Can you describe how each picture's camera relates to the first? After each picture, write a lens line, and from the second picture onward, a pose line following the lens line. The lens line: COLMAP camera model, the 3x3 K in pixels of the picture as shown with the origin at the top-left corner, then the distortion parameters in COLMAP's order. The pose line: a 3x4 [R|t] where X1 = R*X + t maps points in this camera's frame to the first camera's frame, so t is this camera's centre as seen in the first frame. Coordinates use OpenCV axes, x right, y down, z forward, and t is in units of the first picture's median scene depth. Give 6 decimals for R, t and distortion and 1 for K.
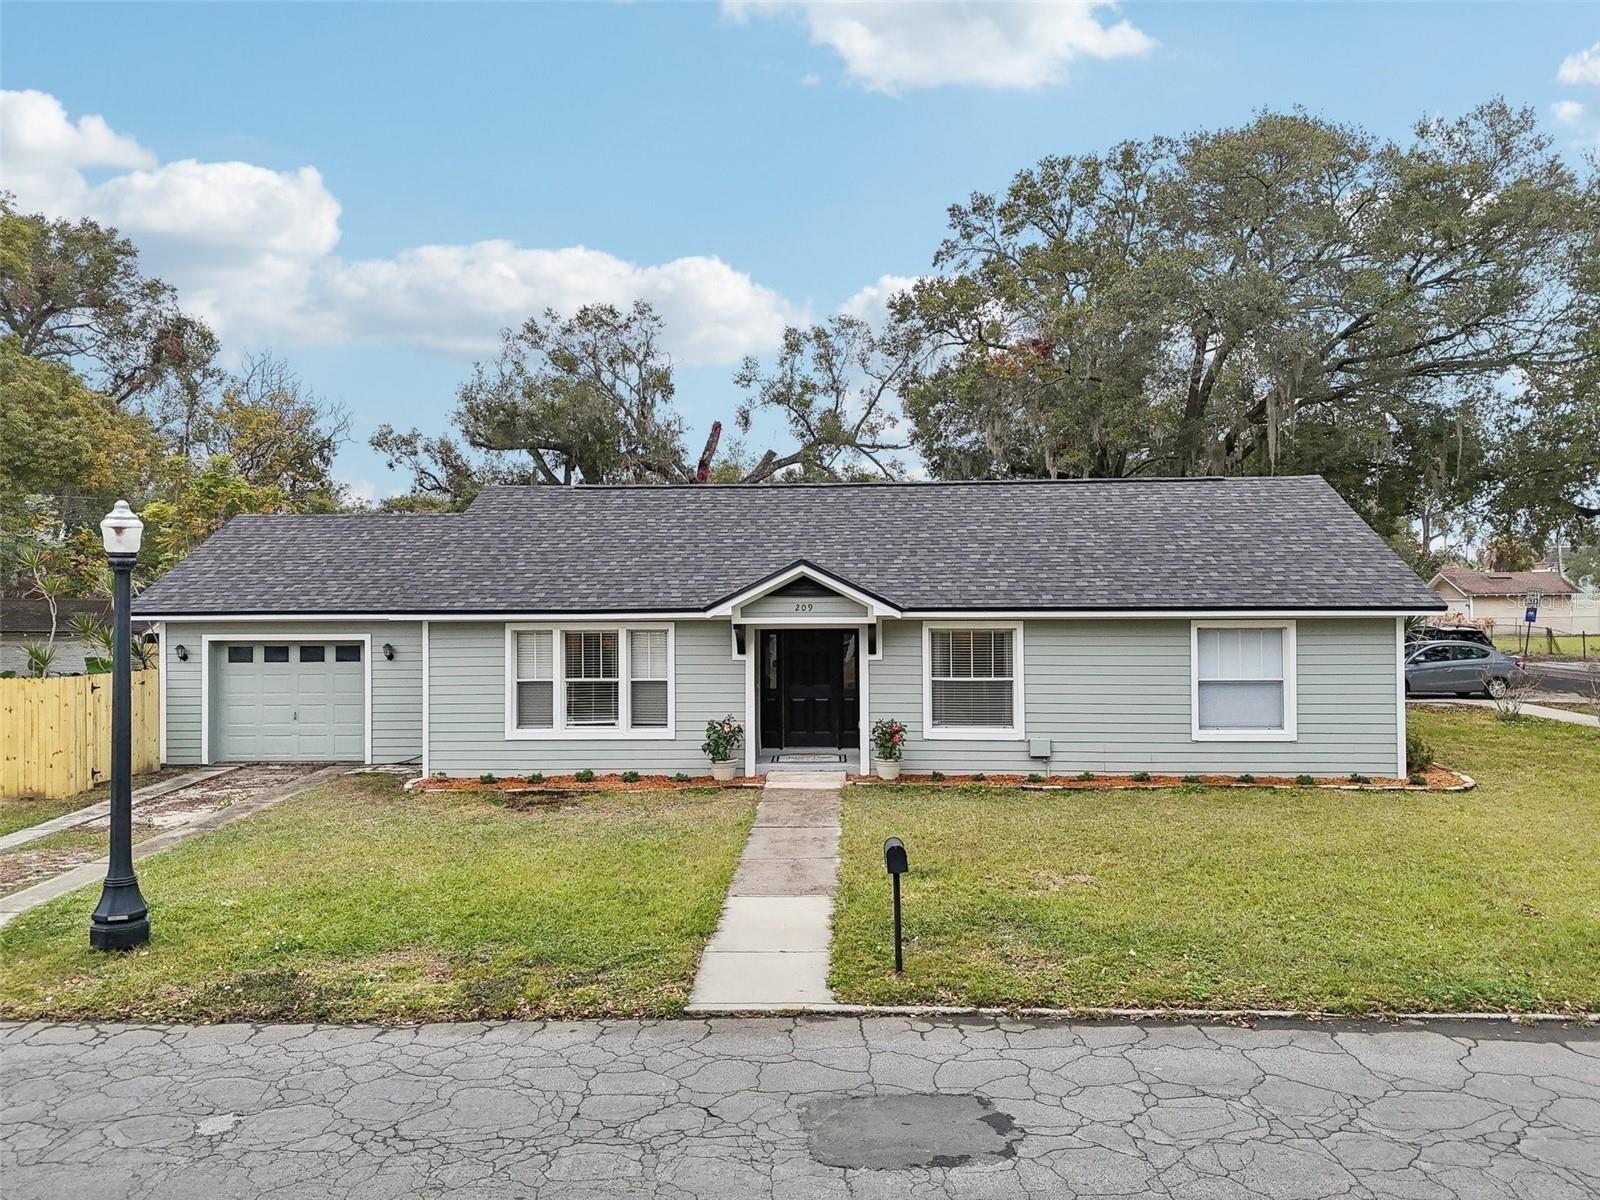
lens RADIAL K [[1155.5, 0, 813.8], [0, 1155.5, 604.6], [0, 0, 1]] dist [0.065746, -0.020641]
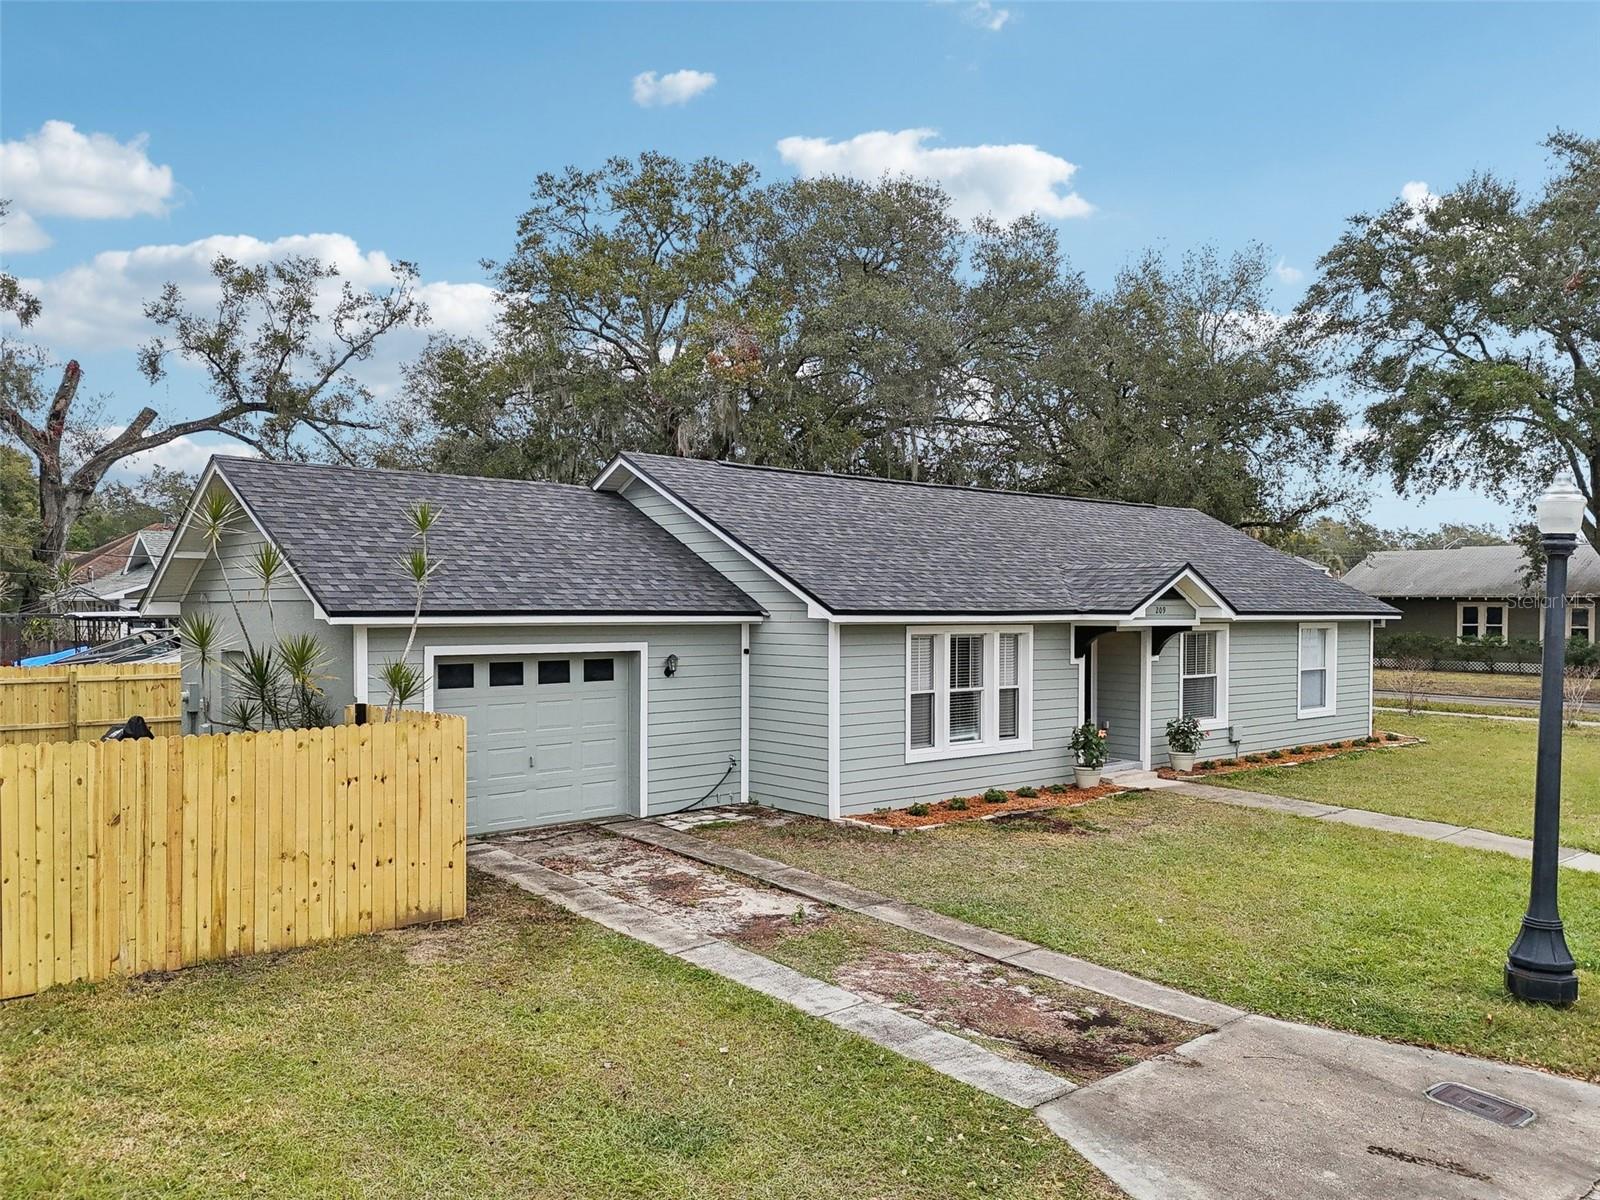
lens RADIAL K [[1155.5, 0, 802.5], [0, 1155.5, 602.9], [0, 0, 1]] dist [0.065746, -0.020641]
pose [[0.740939, 0.009654, 0.671503, -0.889126], [-0.005957, 0.999952, -0.007803, 0.005764], [-0.671546, 0.001781, 0.740961, 0.426679]]
